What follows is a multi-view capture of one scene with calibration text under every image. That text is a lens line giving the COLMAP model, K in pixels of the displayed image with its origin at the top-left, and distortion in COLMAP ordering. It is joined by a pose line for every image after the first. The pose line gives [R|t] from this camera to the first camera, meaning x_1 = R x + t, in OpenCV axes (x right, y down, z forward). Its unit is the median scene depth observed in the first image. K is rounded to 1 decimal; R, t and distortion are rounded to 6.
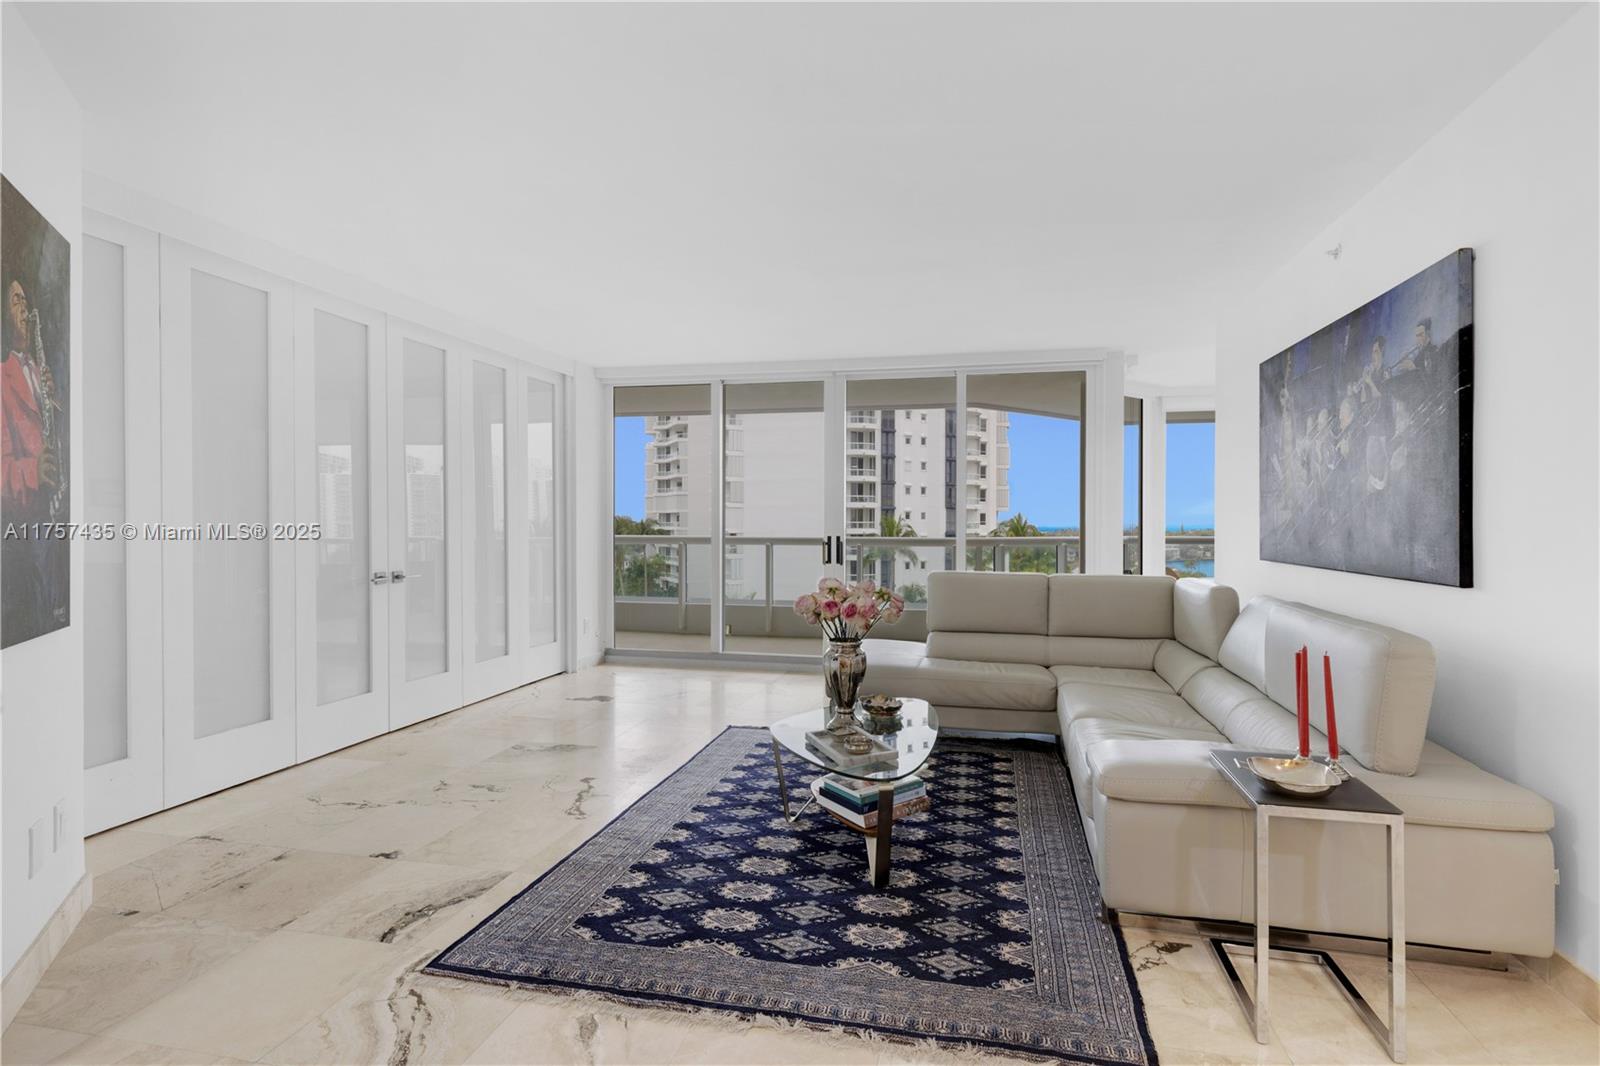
lens RADIAL K [[723.6, 0, 844.2], [0, 723.6, 529.3], [0, 0, 1]] dist [0.013704, -0.000151]
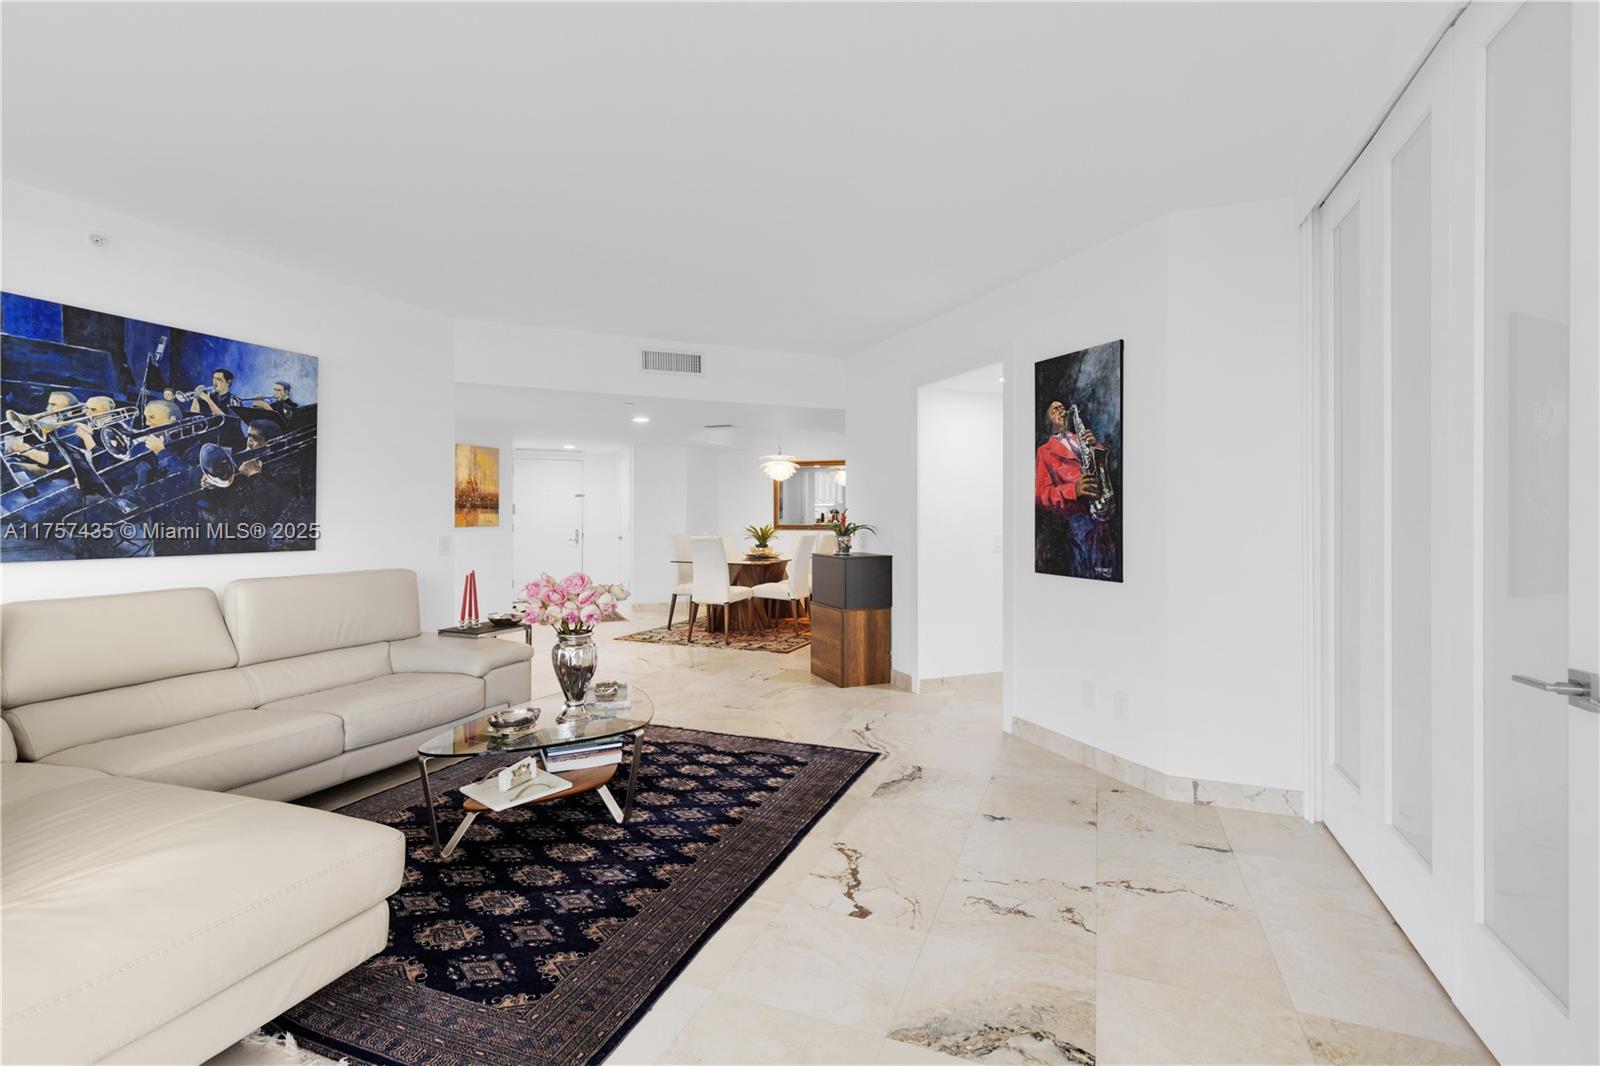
lens RADIAL K [[732.7, 0, 810.0], [0, 732.7, 514.0], [0, 0, 1]] dist [0.009080, -0.000255]
pose [[-0.982427, -0.004765, 0.186588, -0.414091], [-0.003700, 0.999975, 0.006054, -0.013688], [-0.186612, 0.005257, -0.982420, 1.591330]]
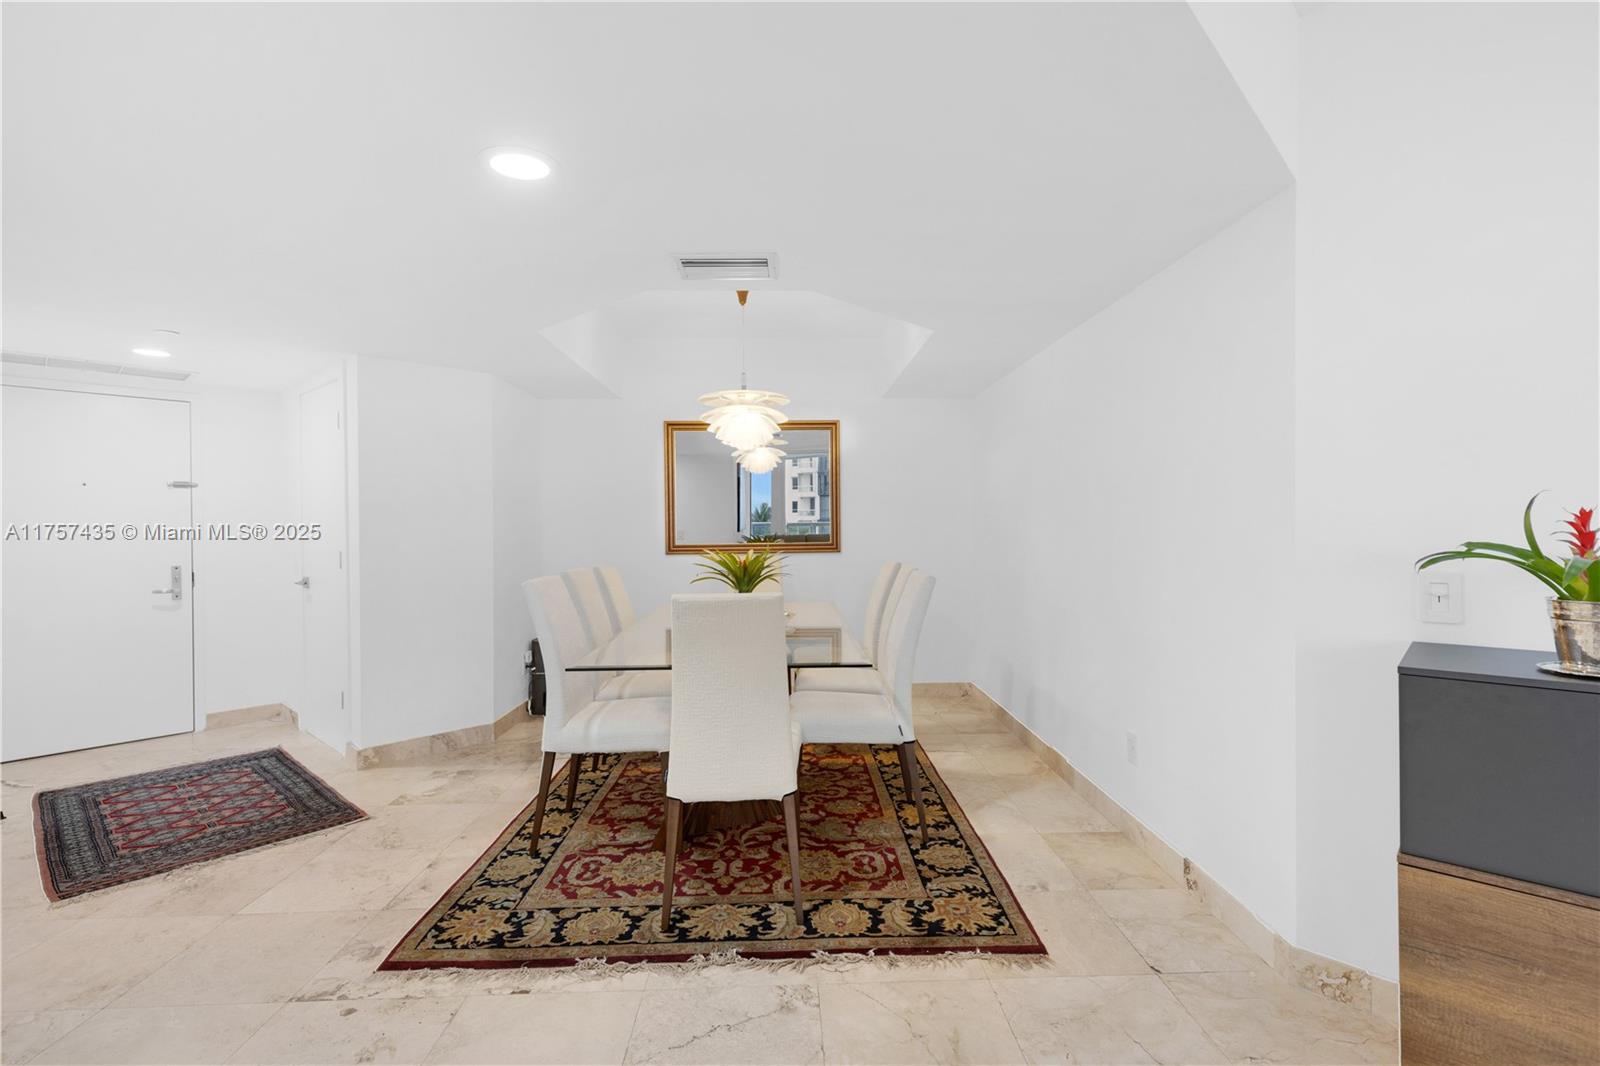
lens RADIAL K [[770.7, 0, 802.0], [0, 770.7, 534.5], [0, 0, 1]] dist [0.006644, -0.001014]
pose [[-0.976429, 0.007660, -0.215703, 0.294811], [0.003847, 0.999829, 0.018091, -0.002594], [0.215804, 0.016835, -0.976291, 0.385521]]
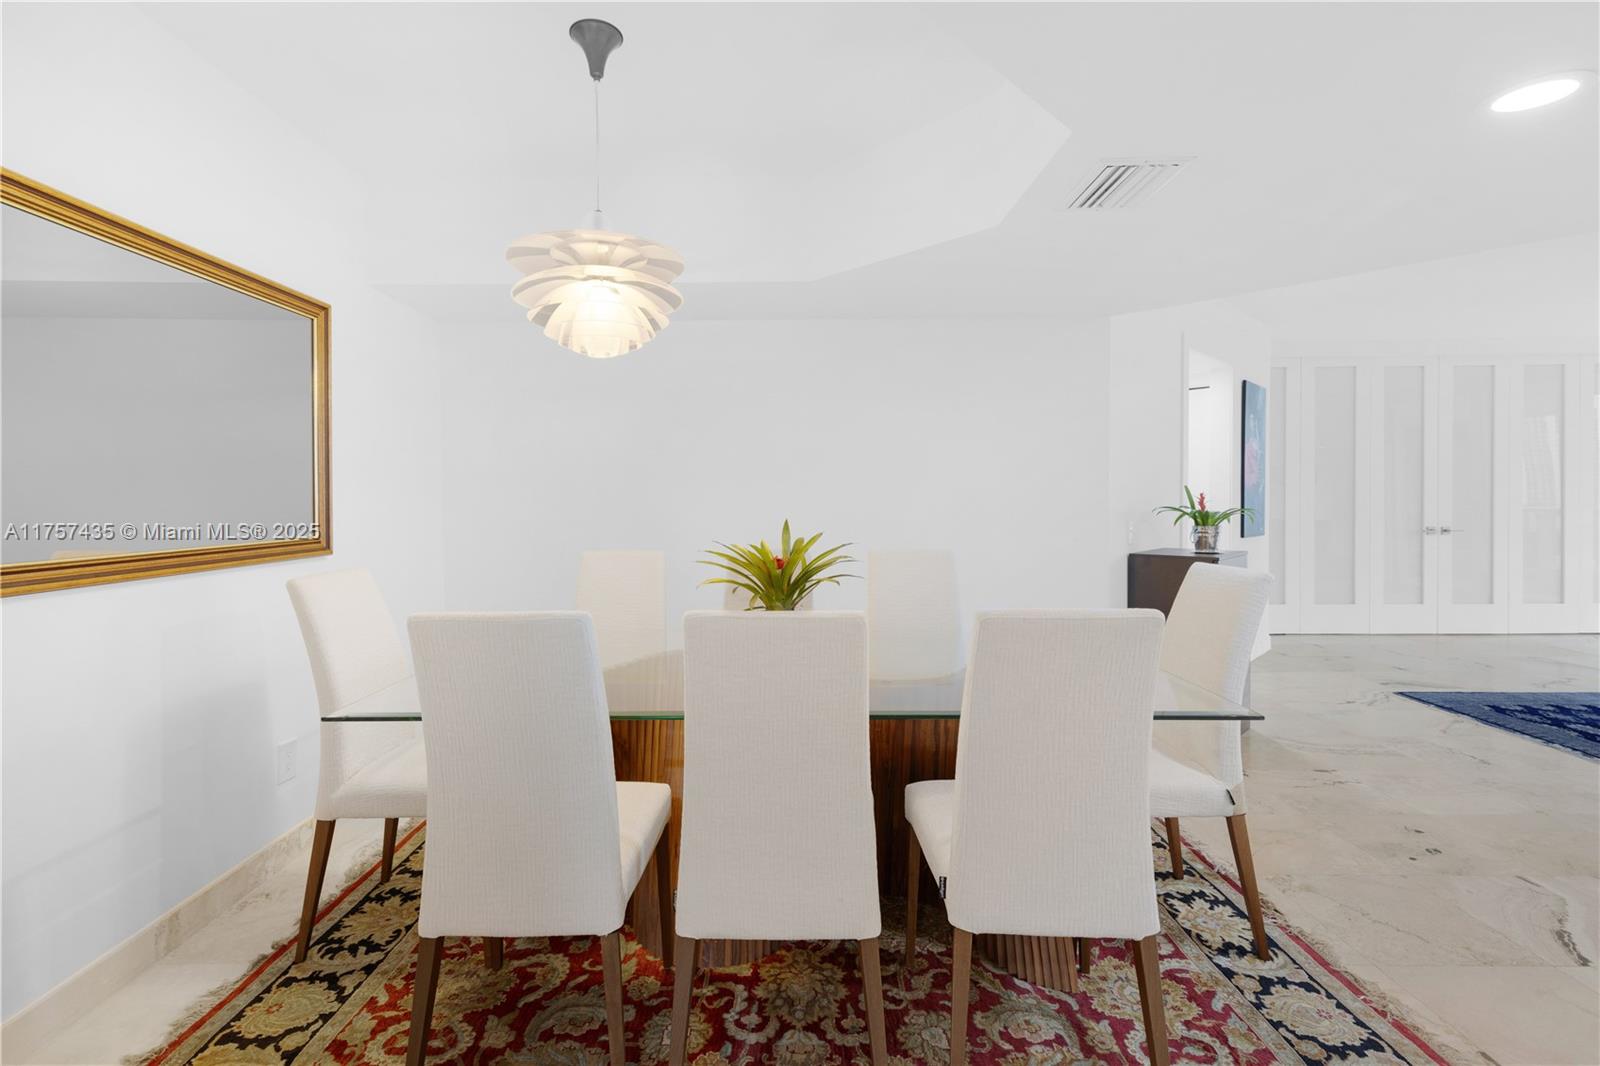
lens RADIAL K [[732.7, 0, 810.0], [0, 732.7, 514.0], [0, 0, 1]] dist [0.009080, -0.000255]
pose [[0.203338, 0.021027, -0.978883, 0.715414], [-0.001669, 0.999775, 0.021129, 0.001693], [0.979107, -0.002662, 0.203327, -0.676319]]
